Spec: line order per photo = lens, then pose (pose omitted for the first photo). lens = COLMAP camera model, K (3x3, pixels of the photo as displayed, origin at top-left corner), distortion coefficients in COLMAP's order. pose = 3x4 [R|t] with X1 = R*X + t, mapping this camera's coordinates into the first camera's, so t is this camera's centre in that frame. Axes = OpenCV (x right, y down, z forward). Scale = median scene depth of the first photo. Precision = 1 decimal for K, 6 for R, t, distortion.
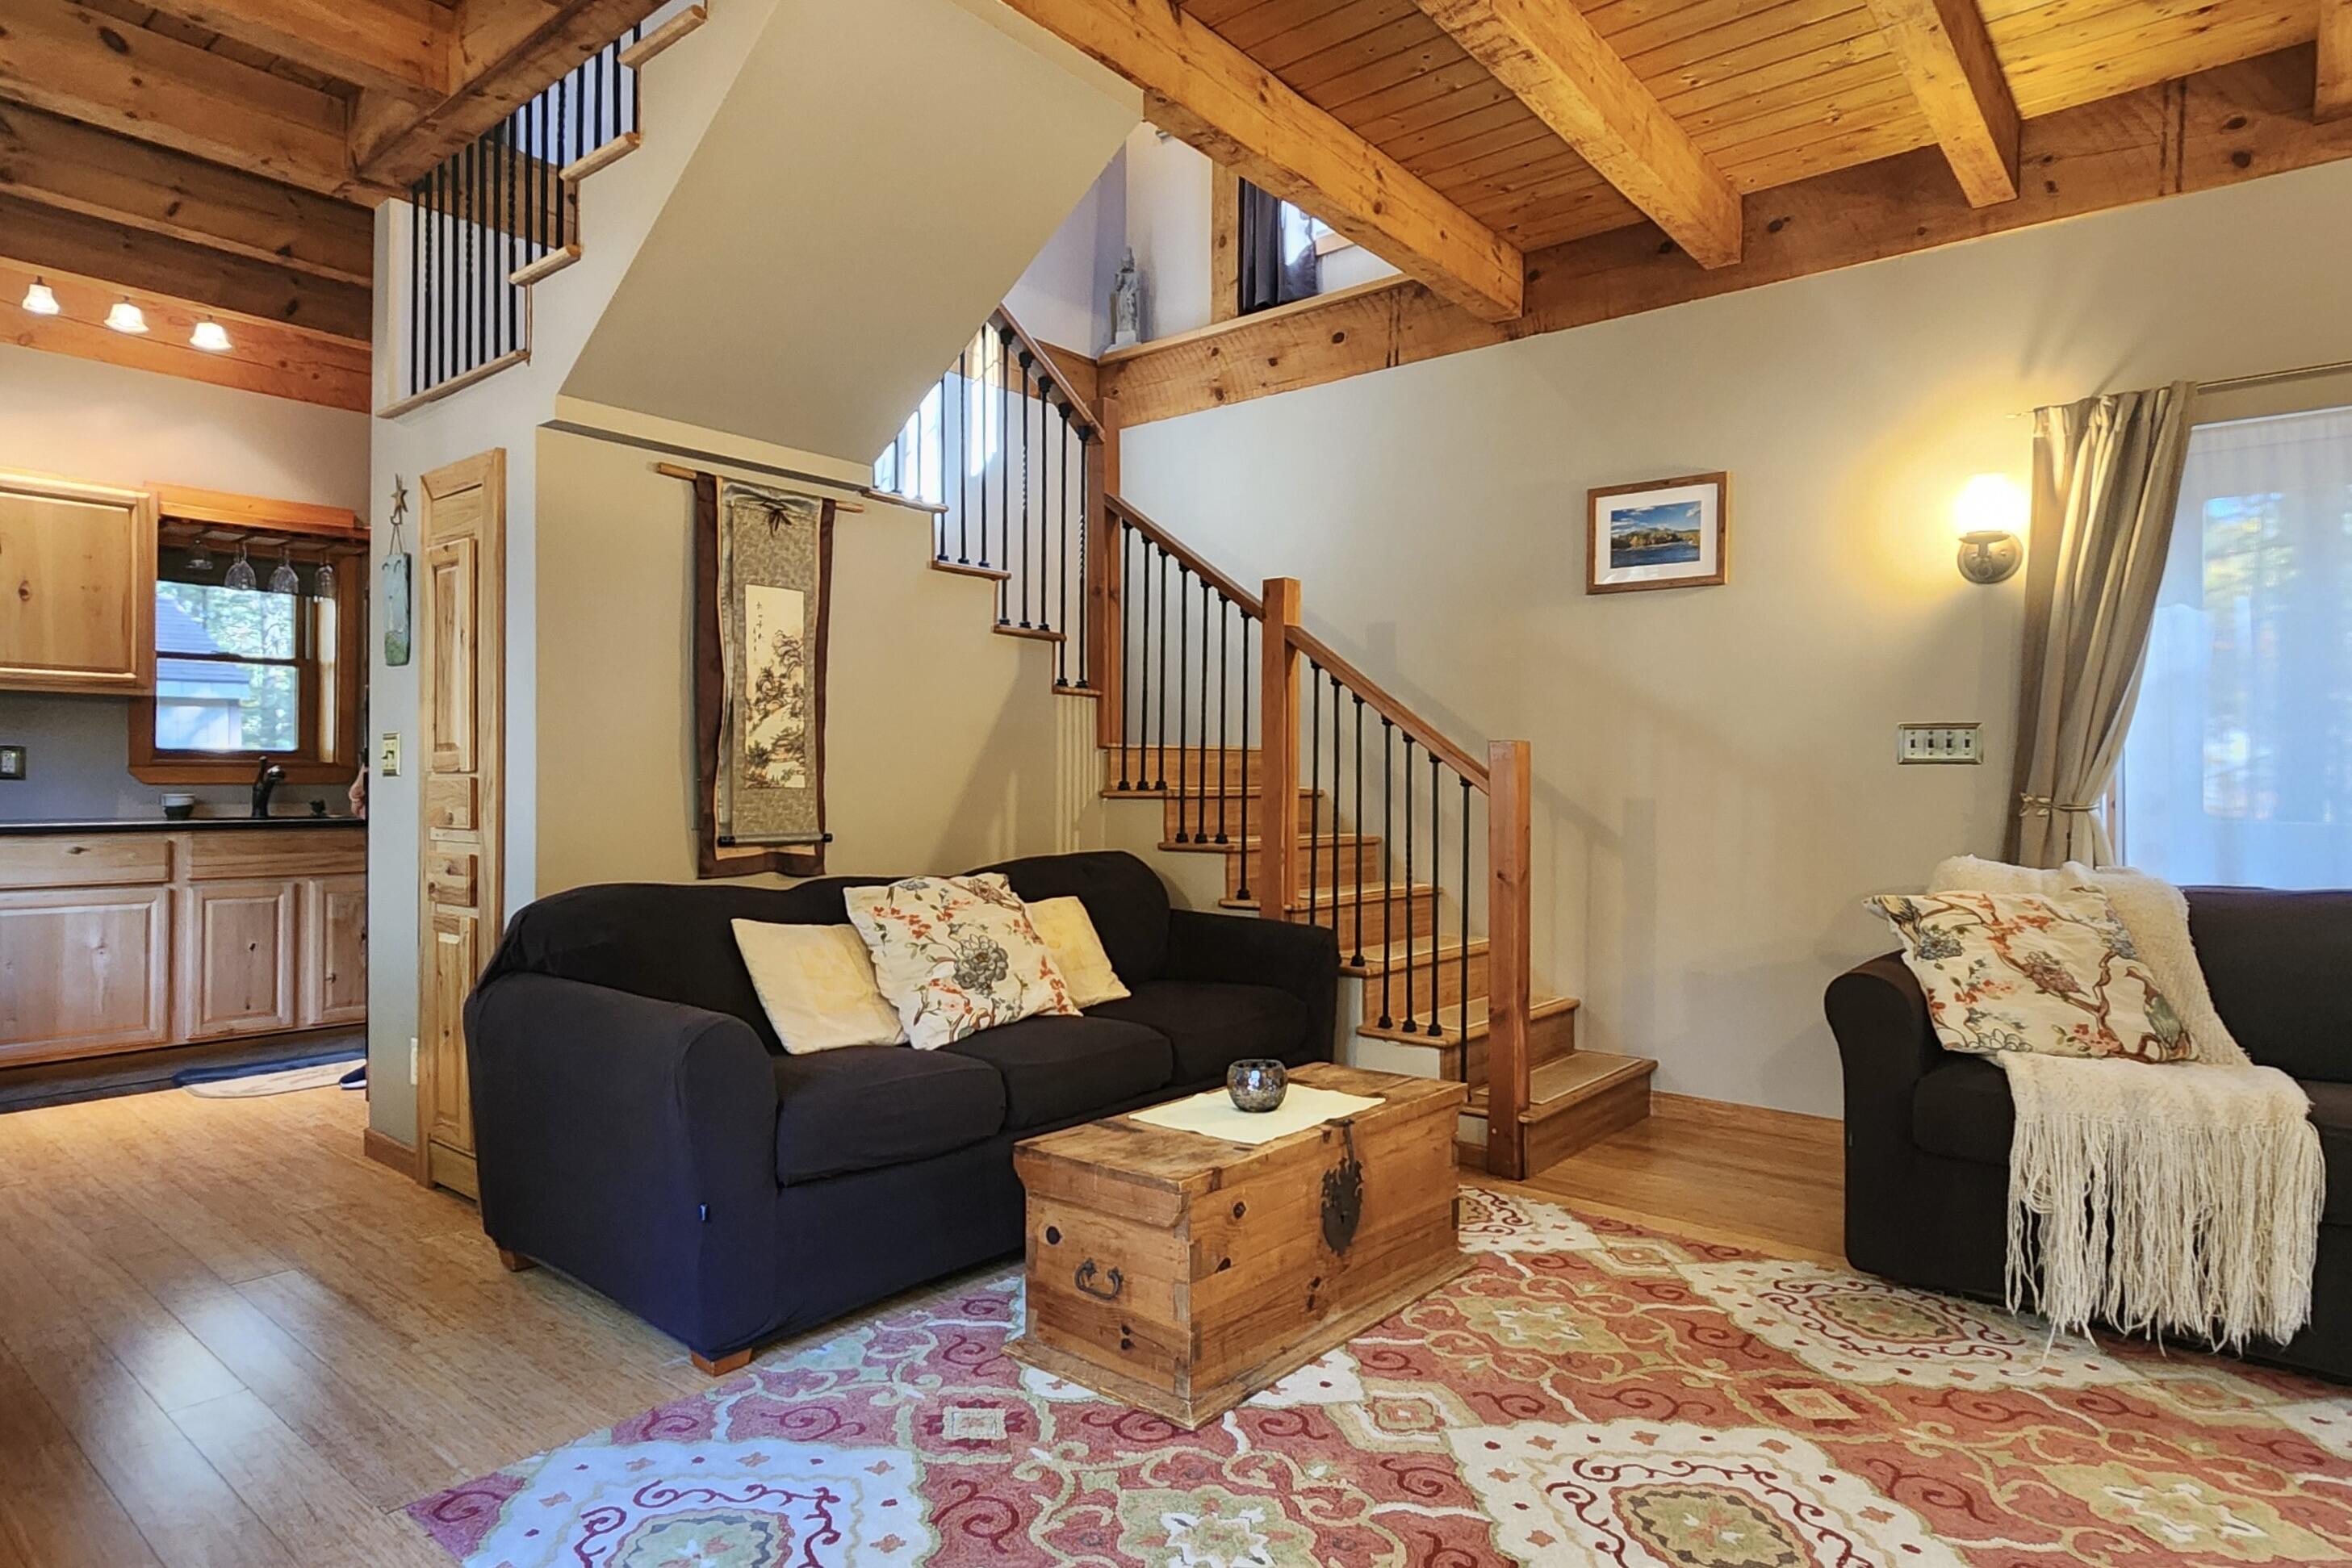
lens RADIAL K [[1319.3, 0, 1174.0], [0, 1319.3, 780.4], [0, 0, 1]] dist [0.007189, -0.003063]
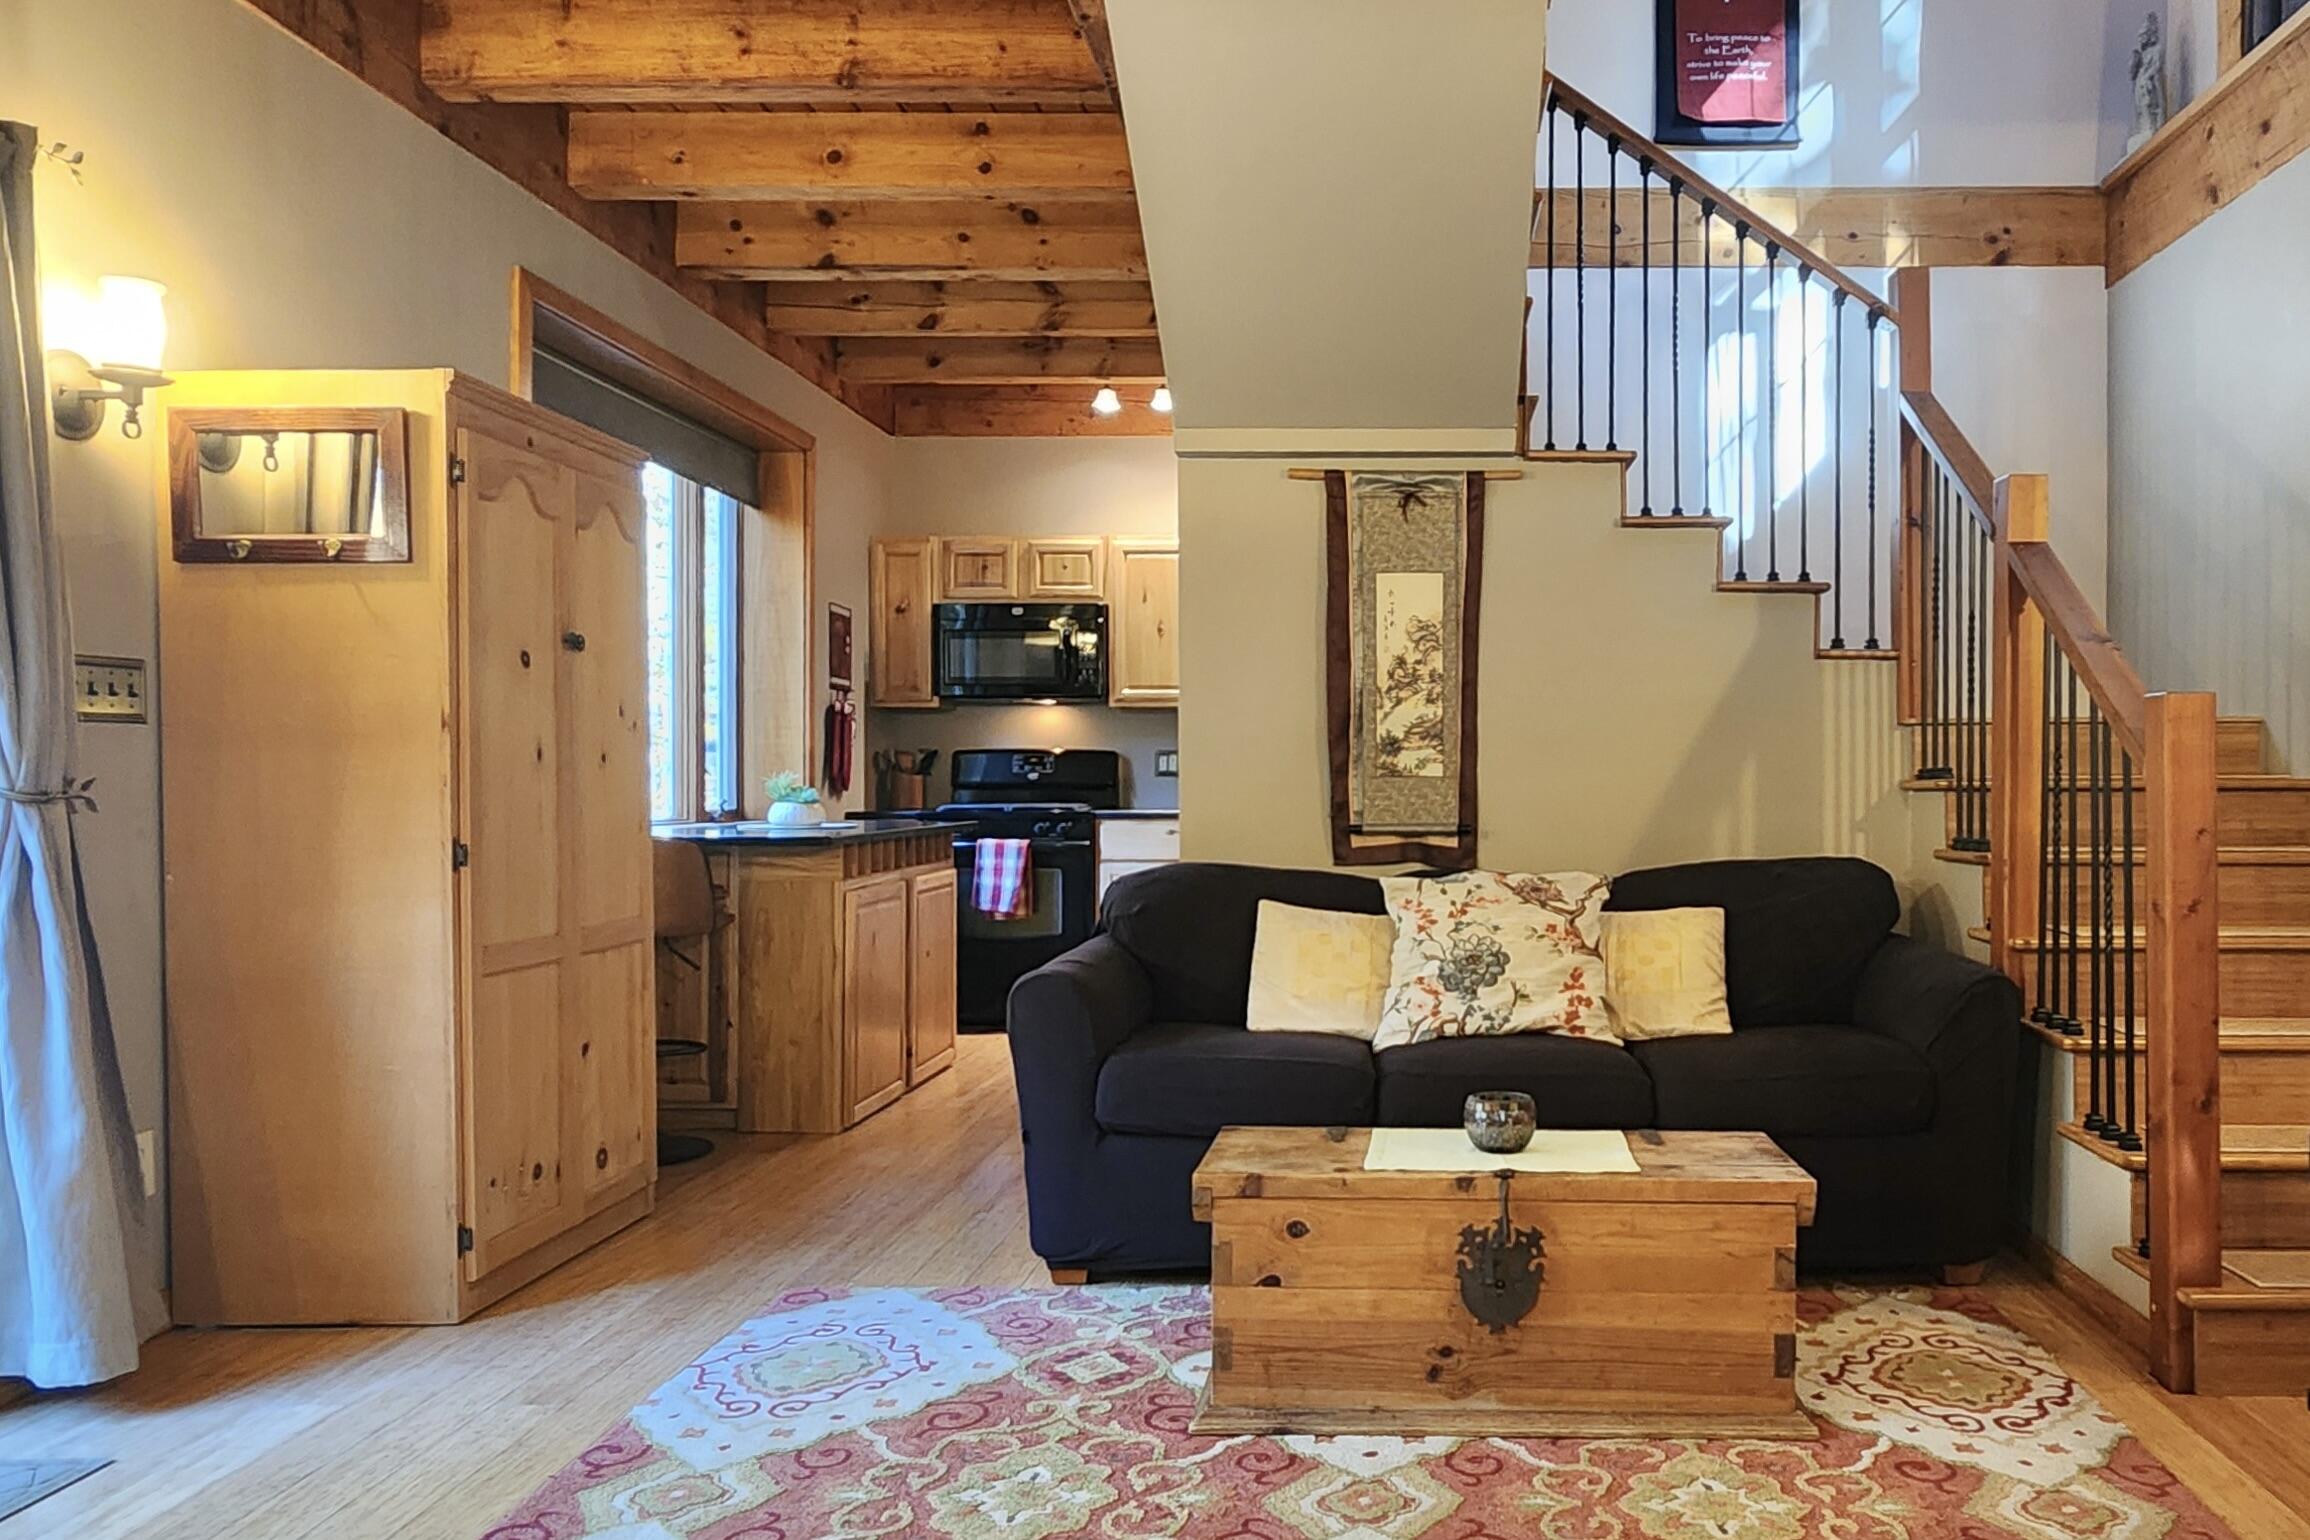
lens RADIAL K [[1561.4, 0, 1278.0], [0, 1561.4, 782.5], [0, 0, 1]] dist [0.008662, 0.003750]
pose [[0.636067, -0.003709, -0.771625, 0.531129], [0.004460, 0.999989, -0.001131, 0.010942], [0.771621, -0.002722, 0.636077, 0.185059]]
